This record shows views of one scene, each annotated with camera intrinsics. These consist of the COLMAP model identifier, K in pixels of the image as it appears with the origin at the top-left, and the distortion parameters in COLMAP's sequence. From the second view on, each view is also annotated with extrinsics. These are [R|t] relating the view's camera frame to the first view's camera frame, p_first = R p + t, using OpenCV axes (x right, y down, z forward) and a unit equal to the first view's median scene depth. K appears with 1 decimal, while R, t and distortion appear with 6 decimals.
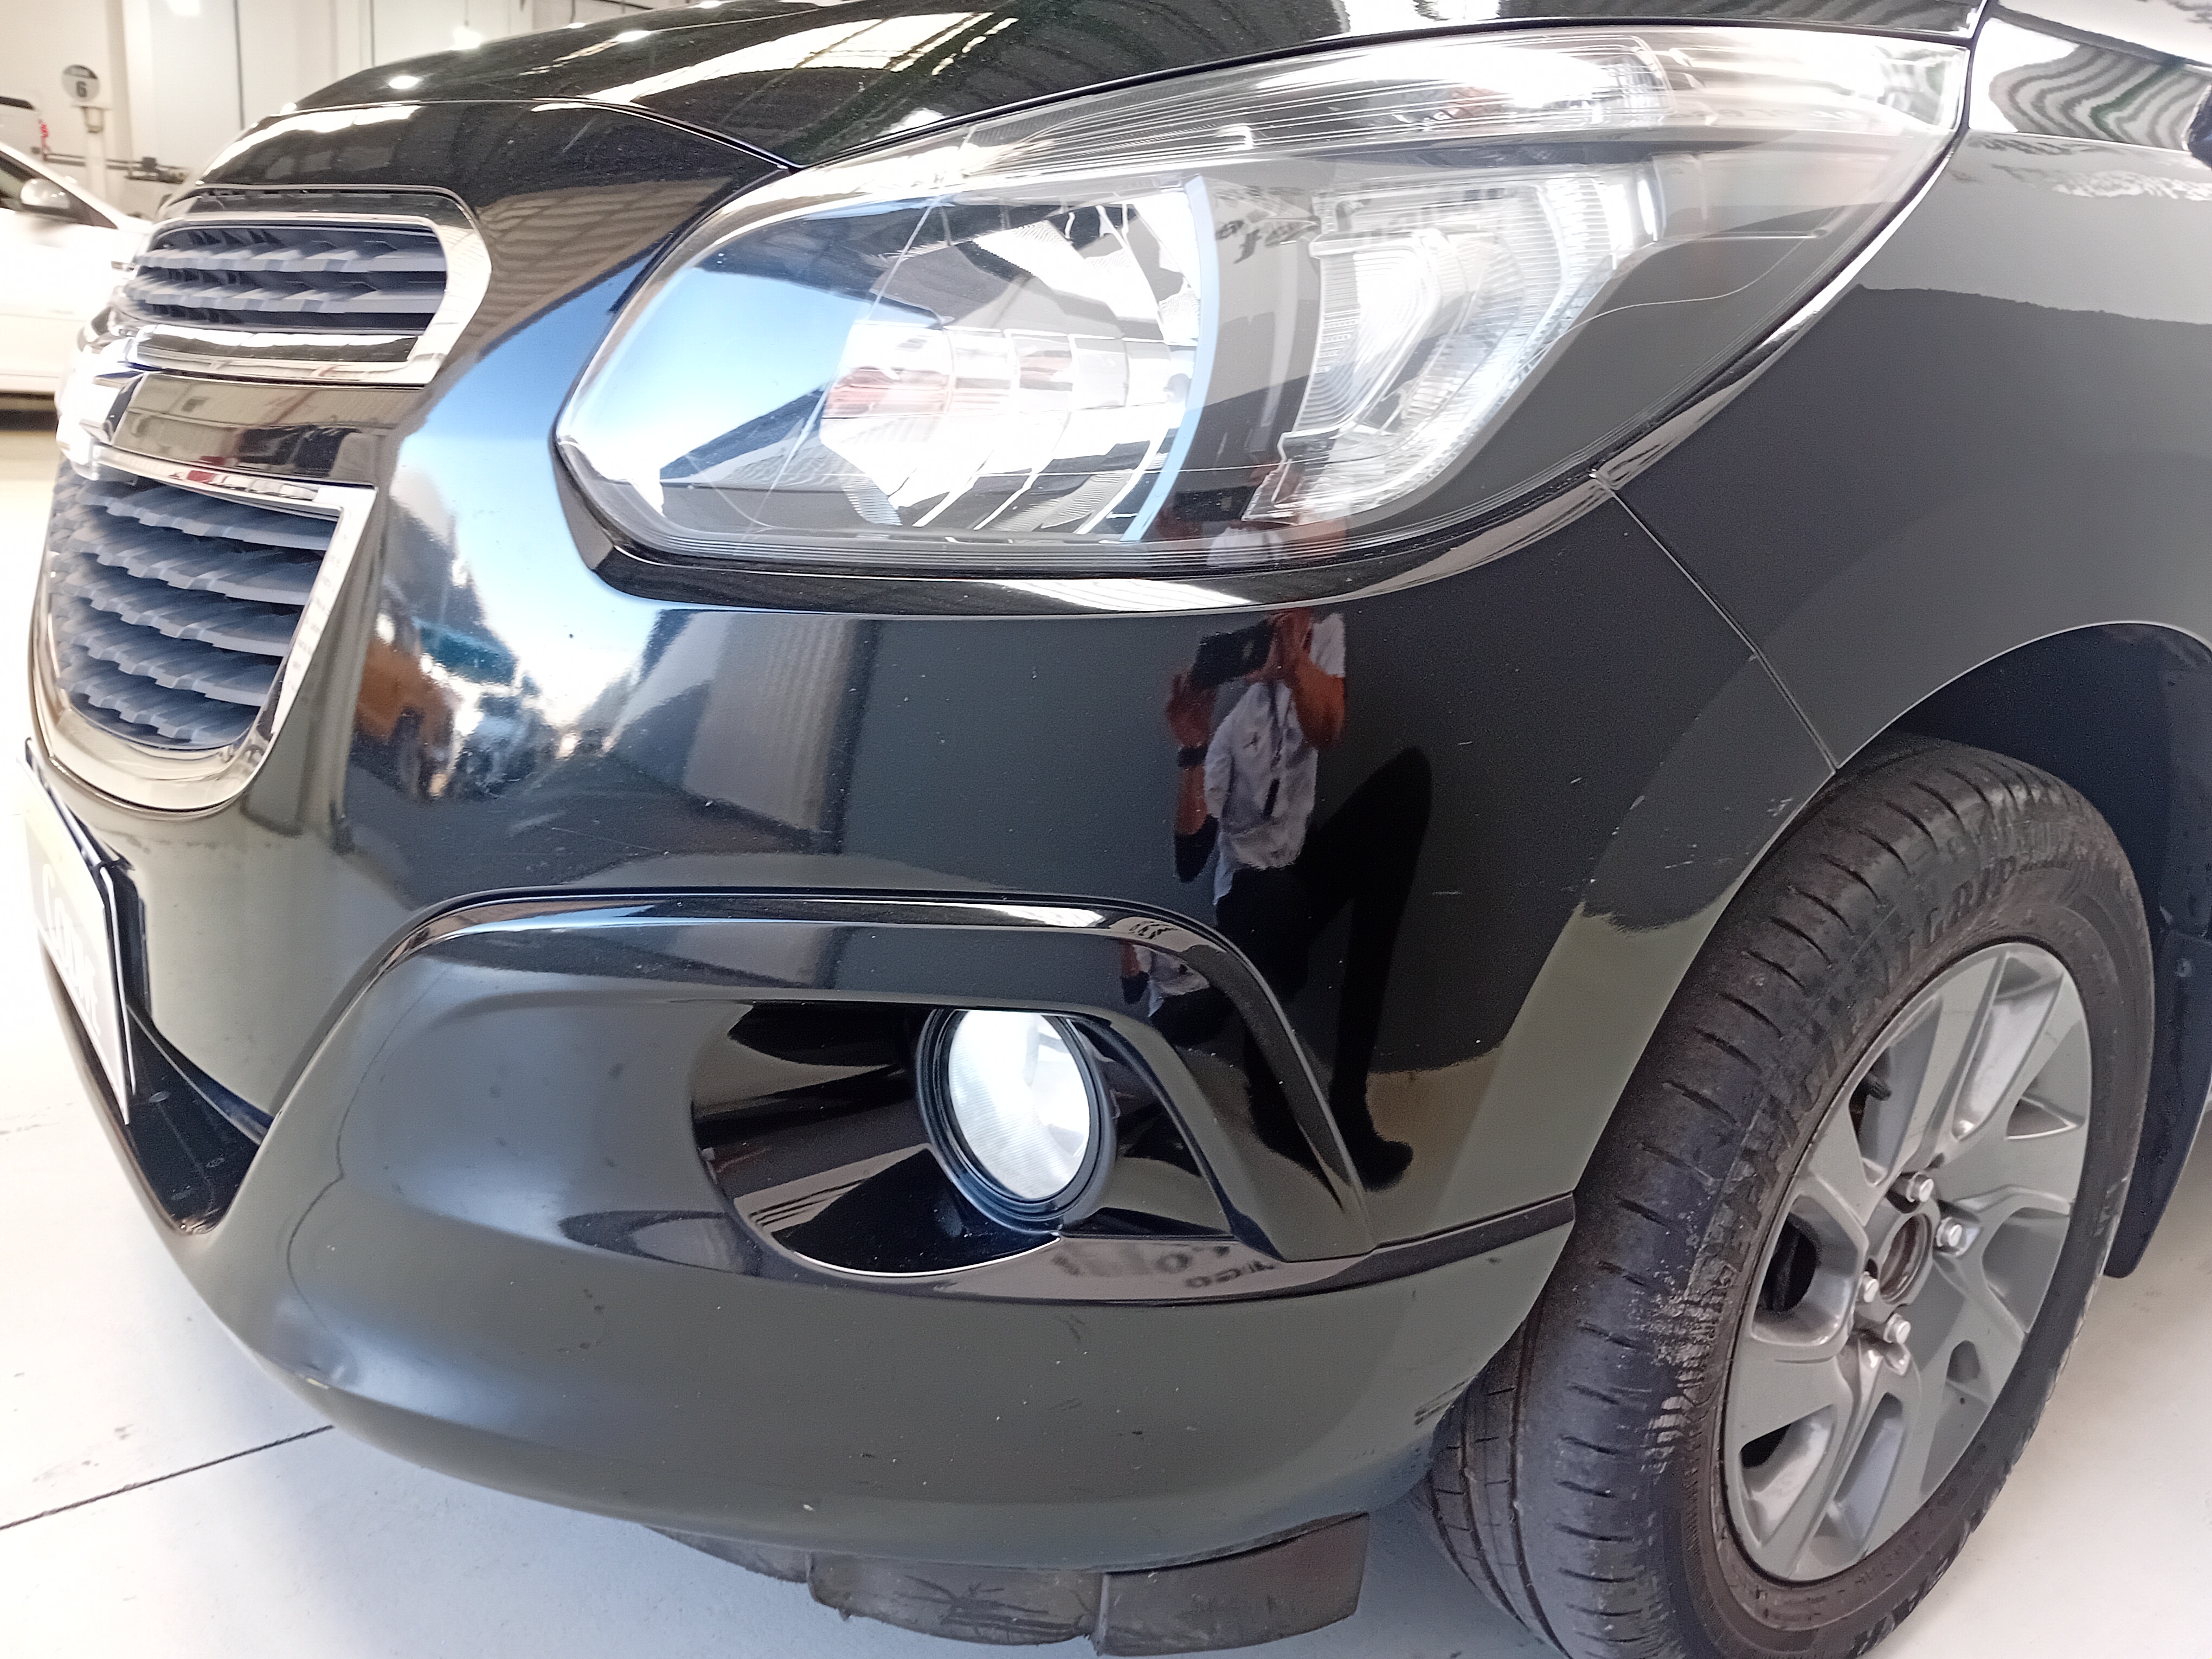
lens RADIAL K [[1719.2, 0, 1097.9], [0, 1719.2, 809.0], [0, 0, 1]] dist [0.009788, -0.091597]
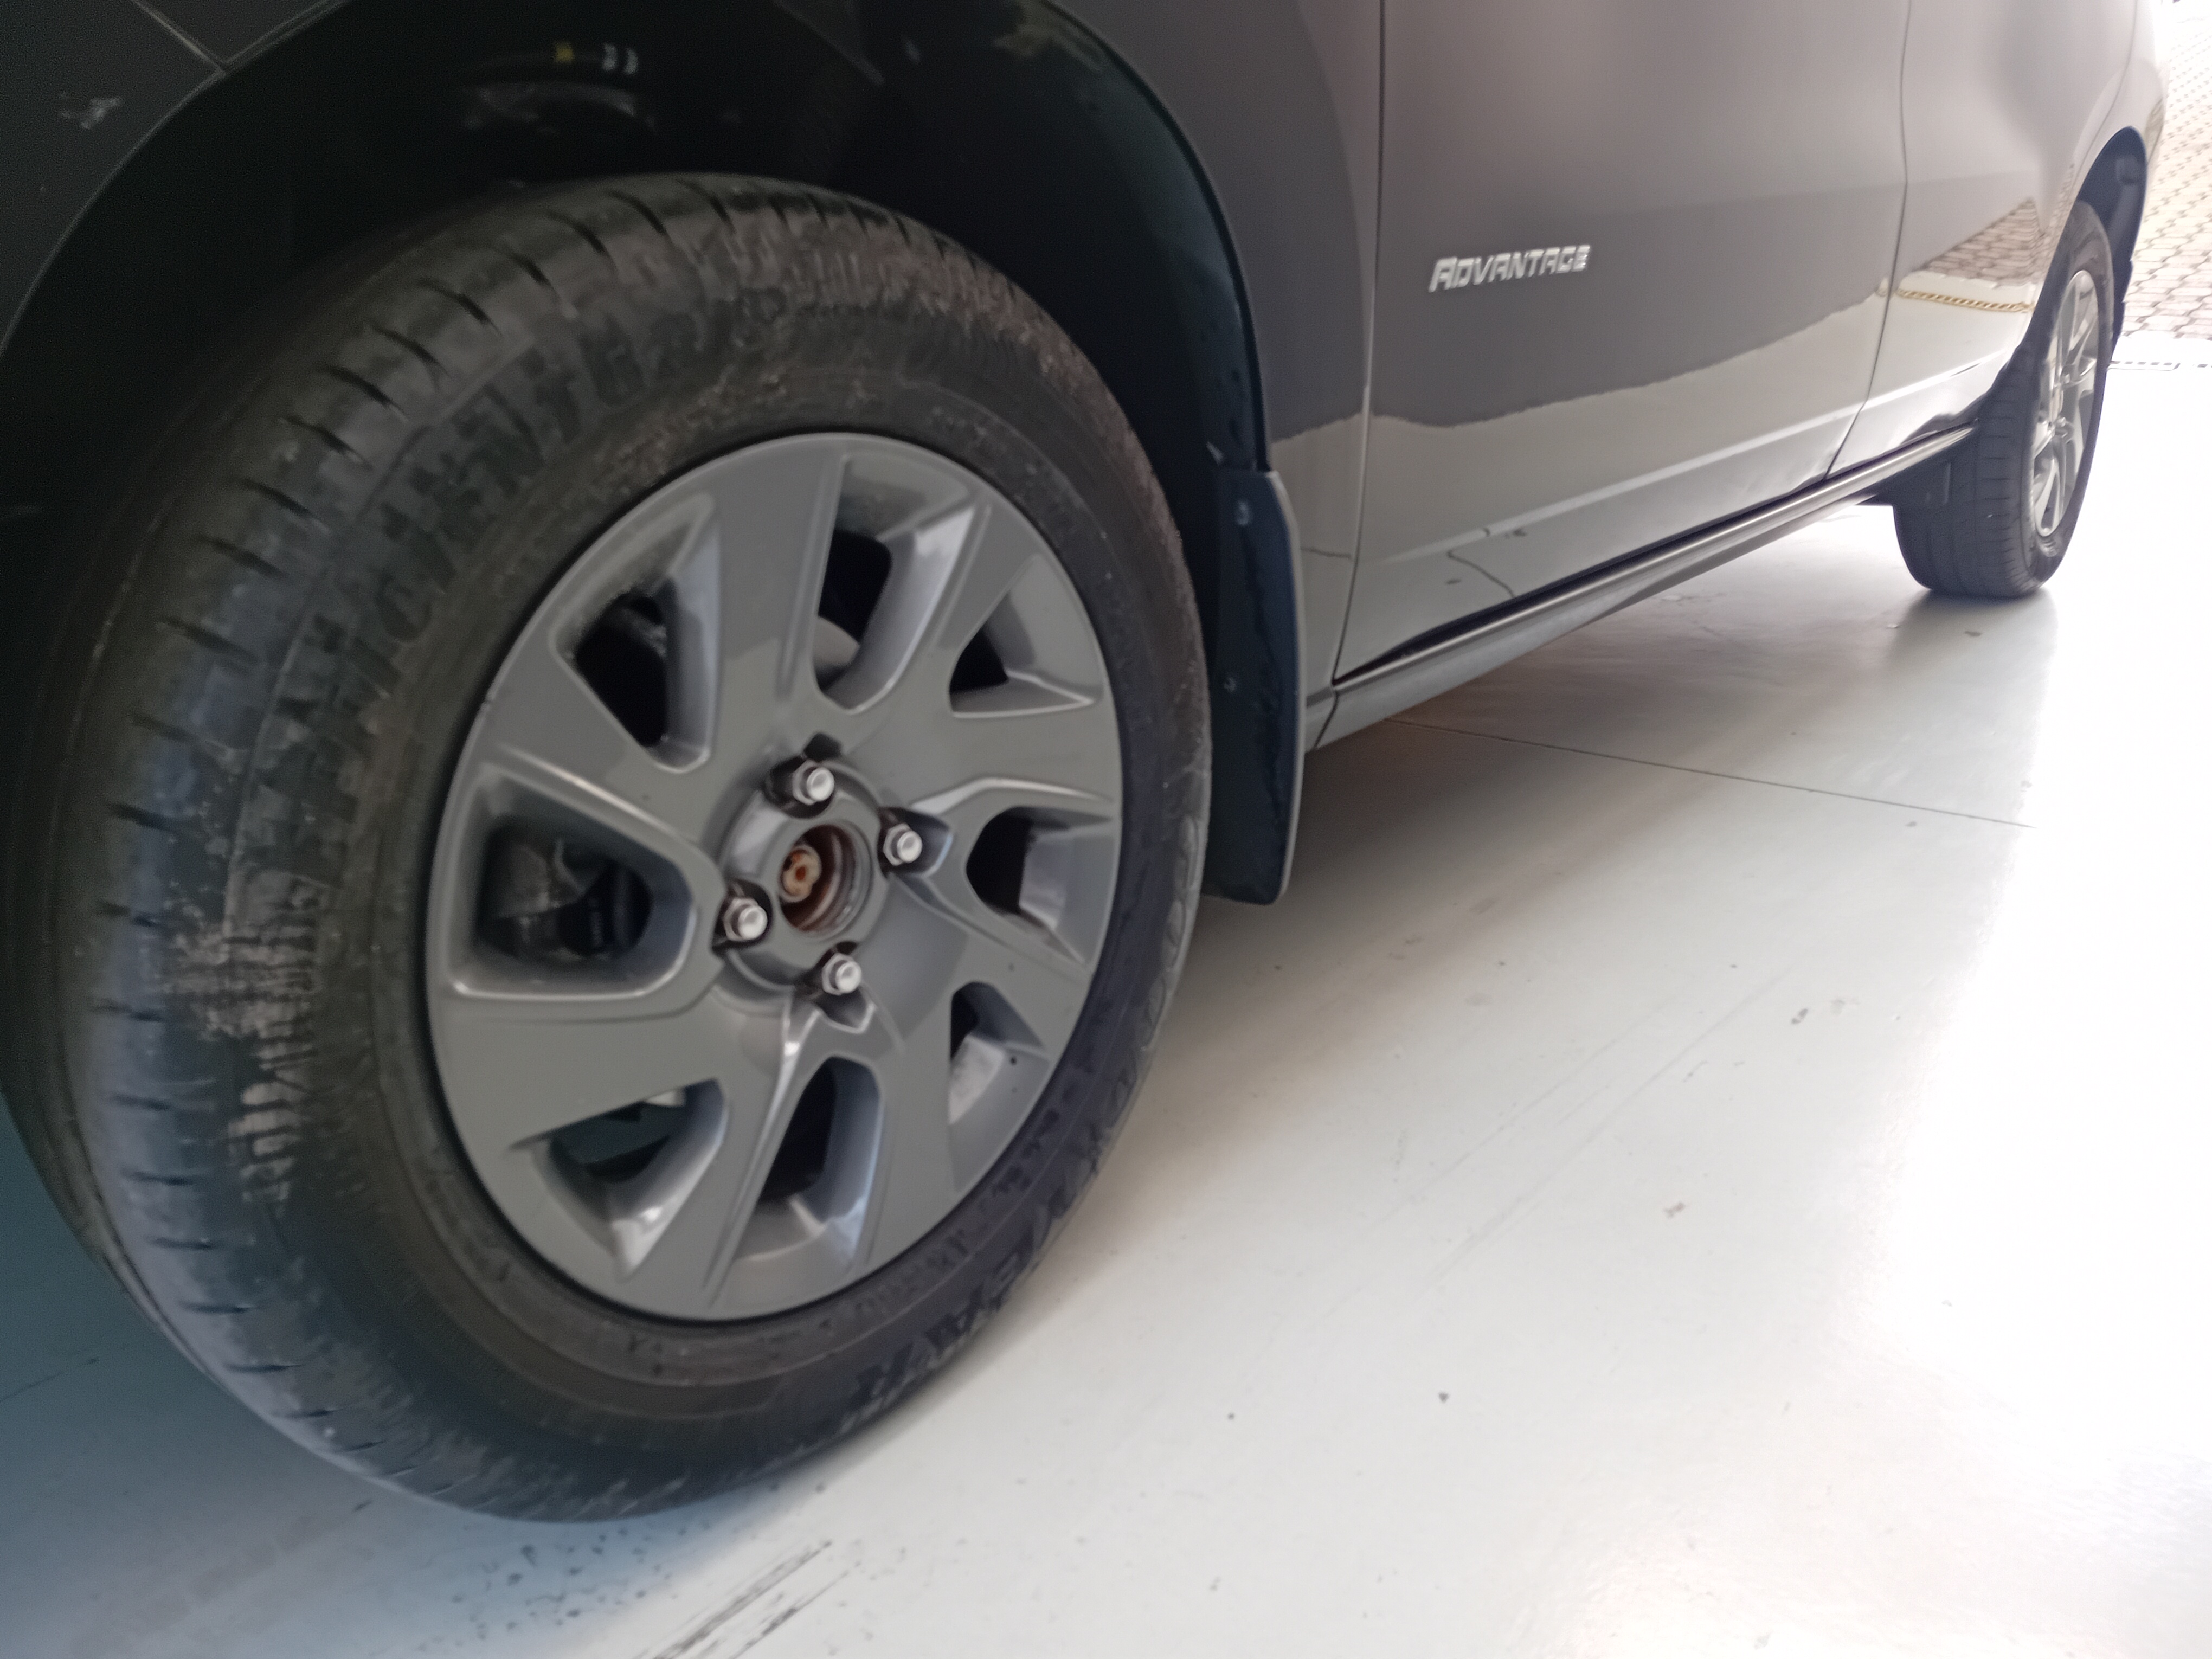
lens RADIAL K [[1634.3, 0, 1115.7], [0, 1634.3, 829.1], [0, 0, 1]] dist [0.100248, -0.136018]
pose [[0.972102, -0.148147, 0.181852, 0.554692], [0.135567, 0.987547, 0.079828, 0.234764], [-0.191414, -0.052948, 0.980080, 0.295502]]
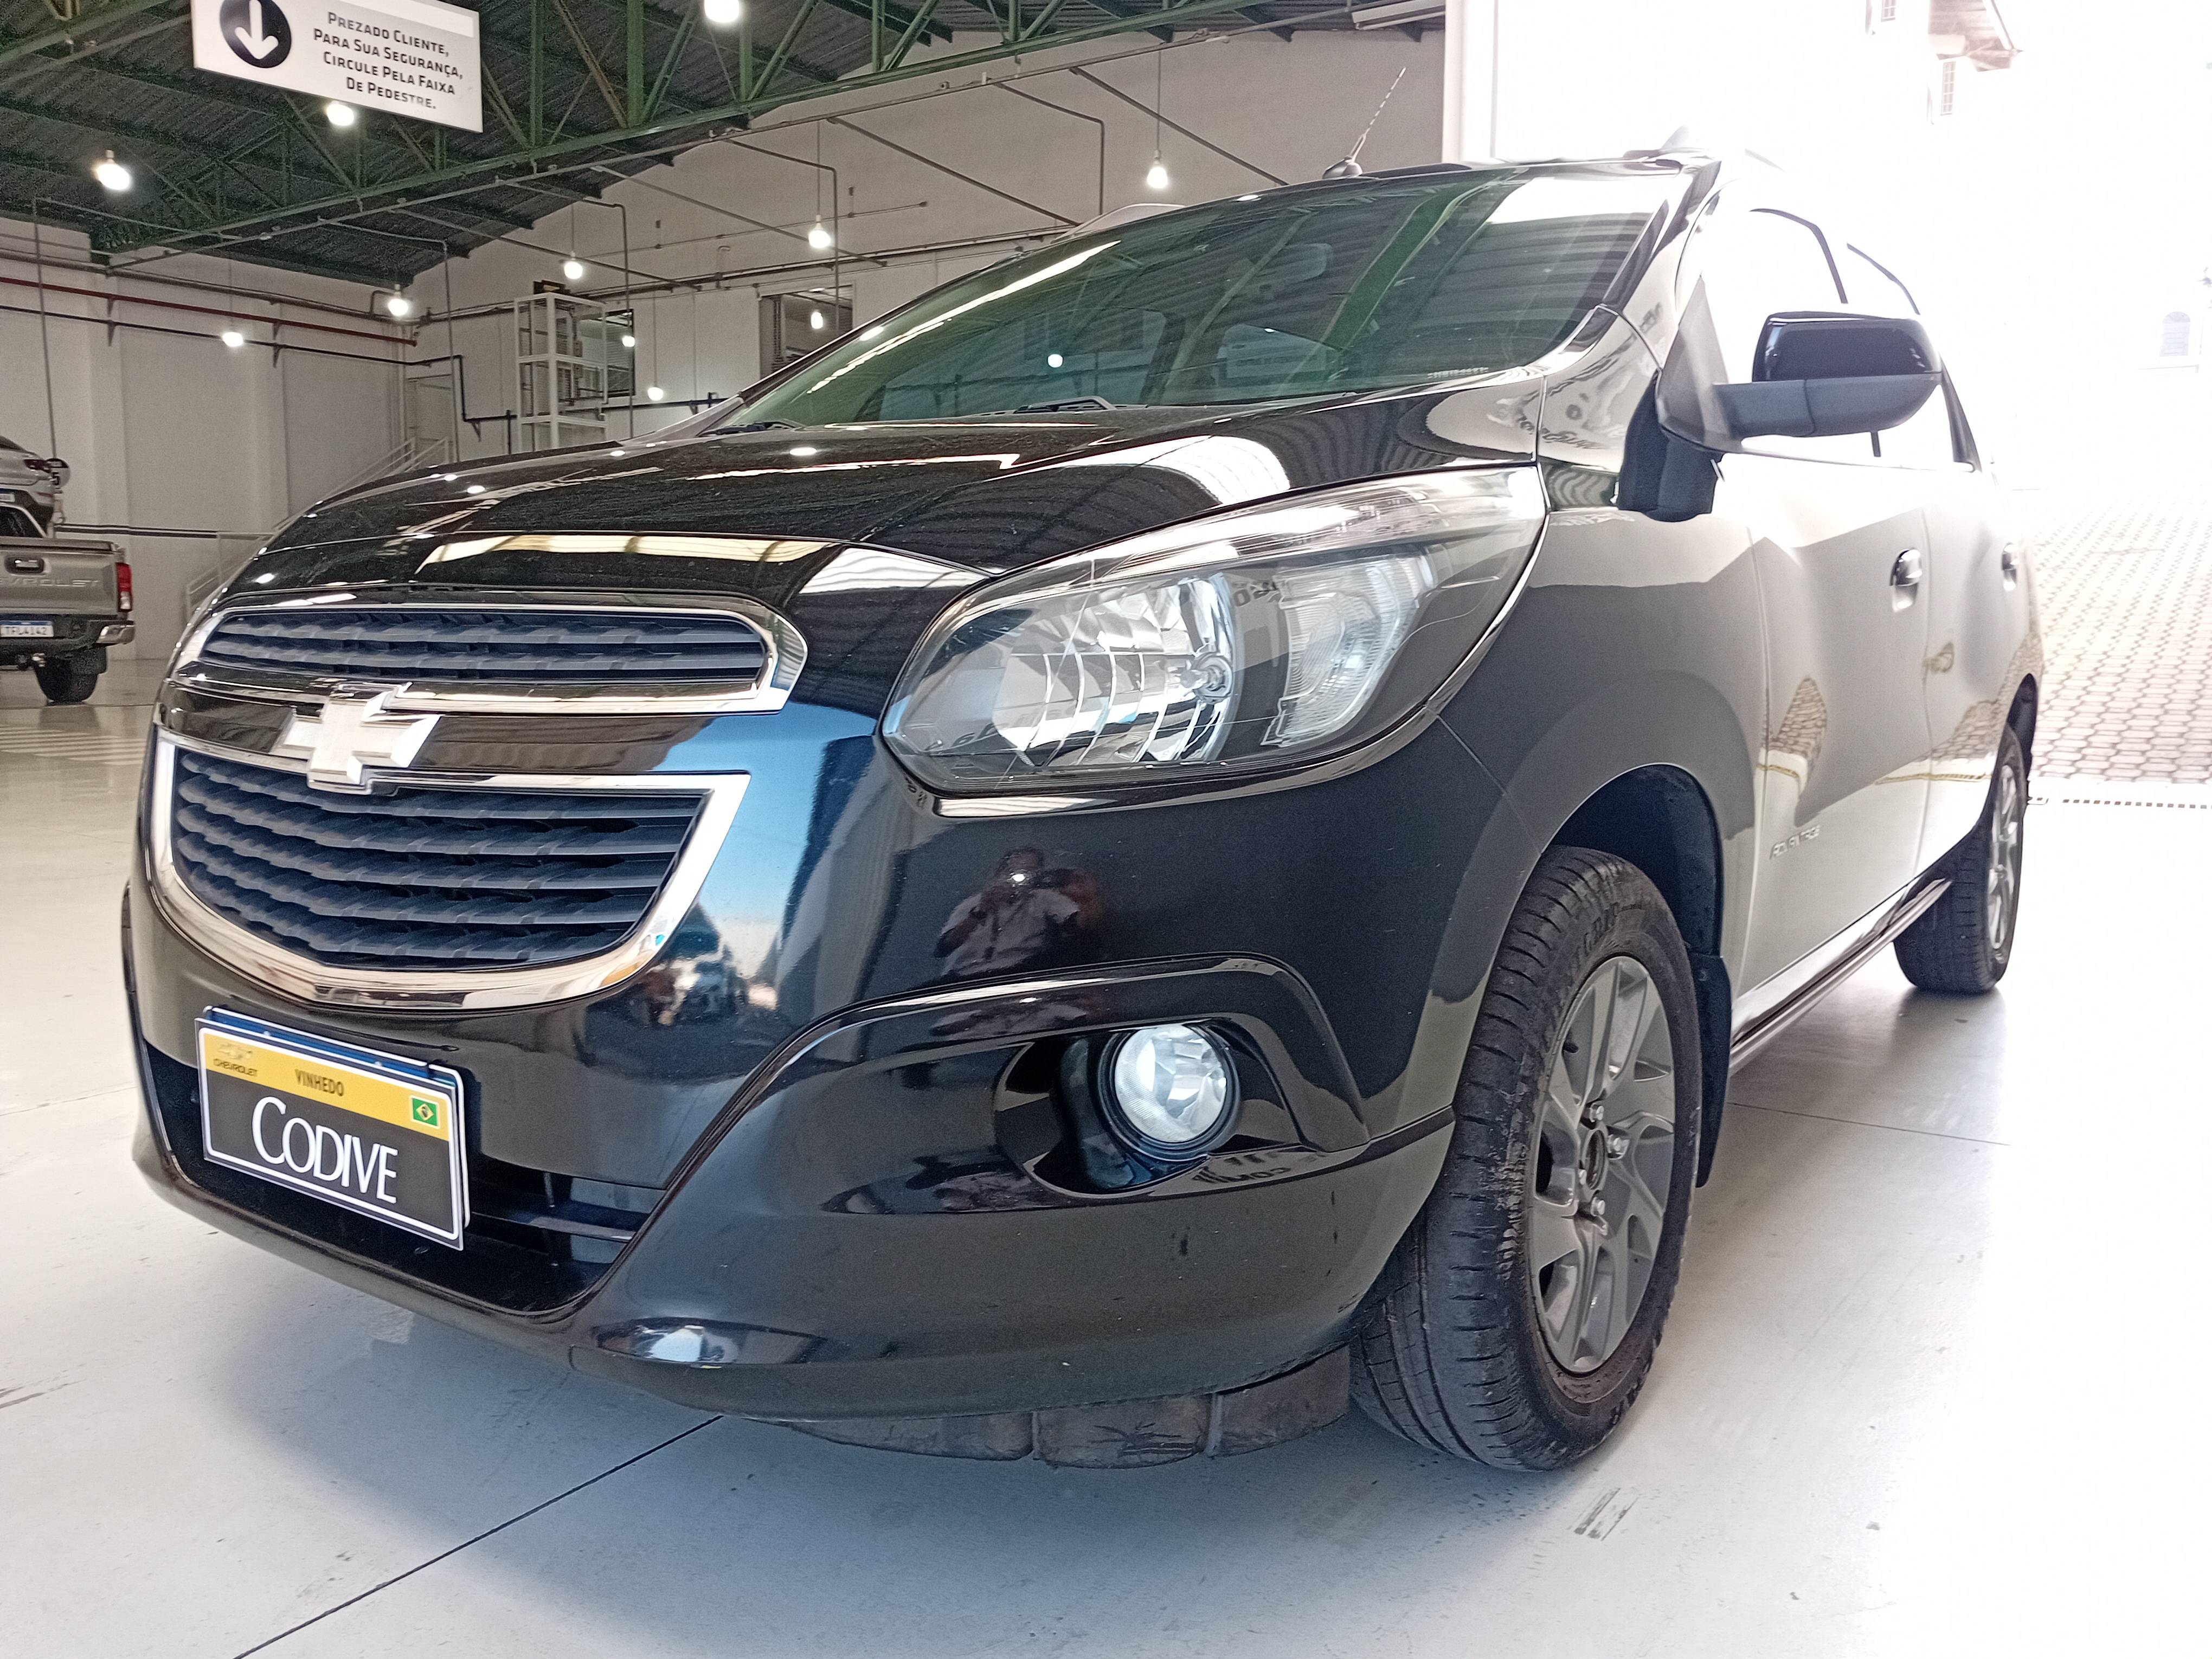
lens RADIAL K [[1820.1, 0, 1106.0], [0, 1820.1, 829.5], [0, 0, 1]] dist [0.086232, -0.212385]
pose [[0.945678, -0.097453, 0.310155, -0.566329], [0.137570, 0.984346, -0.110168, 0.095743], [-0.294564, 0.146851, 0.944281, -0.658856]]
